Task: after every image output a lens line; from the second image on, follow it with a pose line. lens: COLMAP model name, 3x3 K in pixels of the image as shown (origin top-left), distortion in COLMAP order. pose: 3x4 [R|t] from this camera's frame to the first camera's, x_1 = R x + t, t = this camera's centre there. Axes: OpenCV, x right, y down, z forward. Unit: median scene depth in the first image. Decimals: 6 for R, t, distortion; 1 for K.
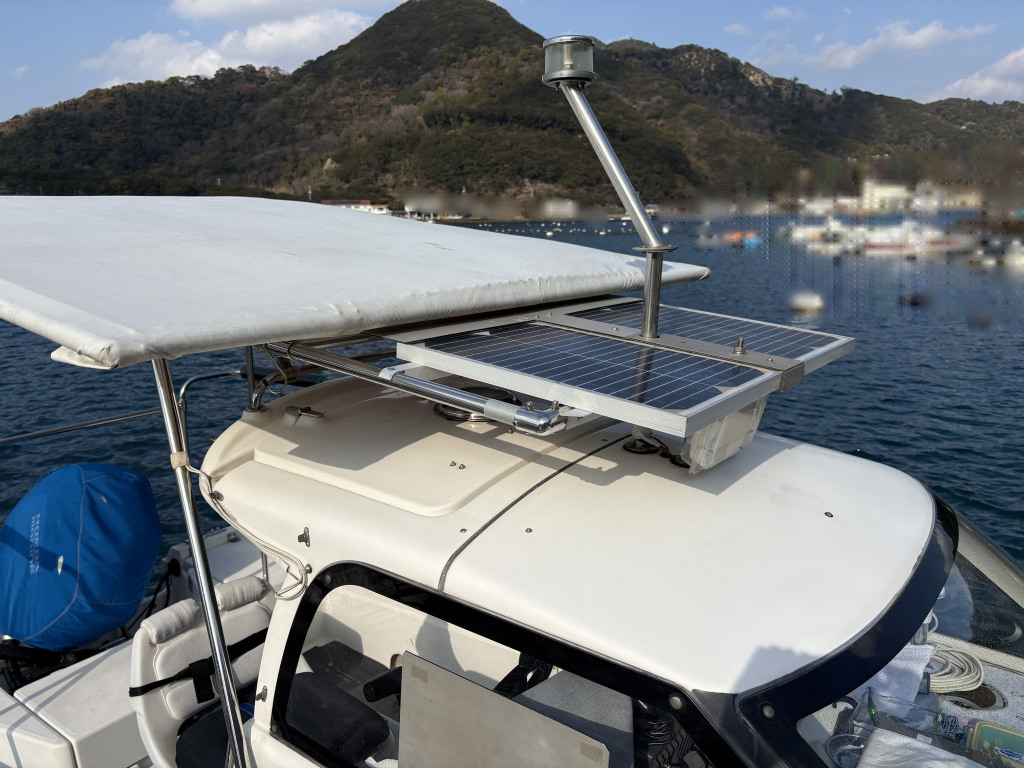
lens RADIAL K [[773.5, 0, 512.0], [0, 773.5, 384.0], [0, 0, 1]] dist [0.069461, -0.080656]
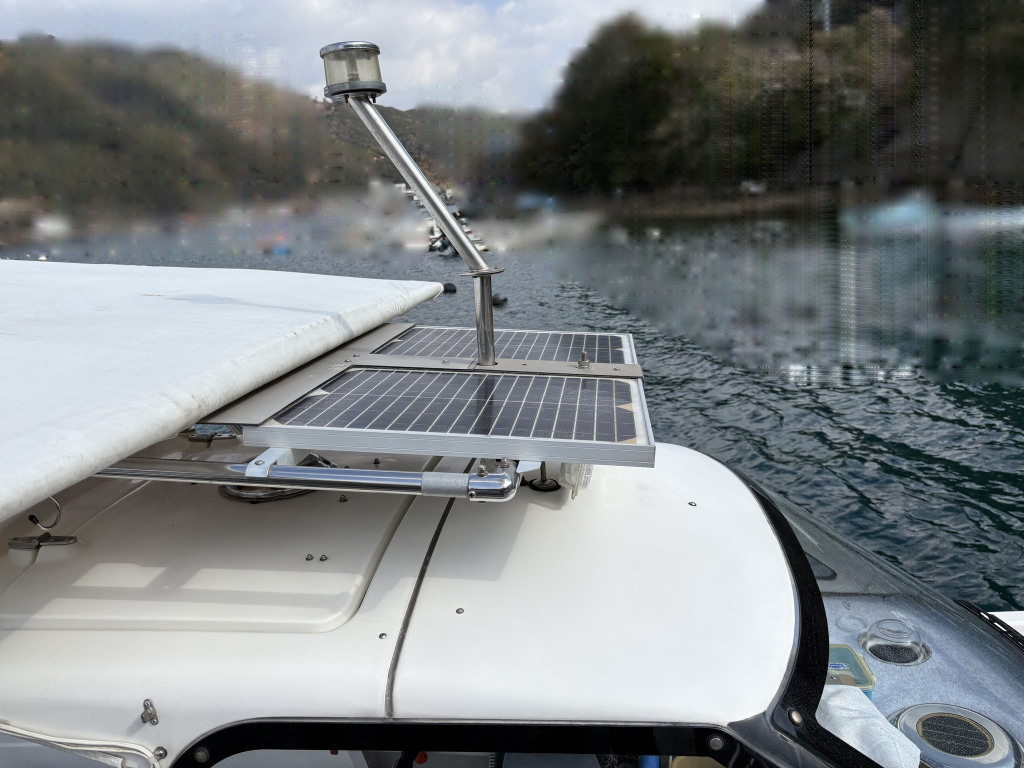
lens RADIAL K [[773.5, 0, 512.0], [0, 773.5, 384.0], [0, 0, 1]] dist [0.069461, -0.080656]
pose [[0.864035, -0.175360, 0.471902, -0.275302], [0.180170, 0.982998, 0.035401, -0.074134], [-0.470087, 0.054435, 0.880940, 0.182161]]
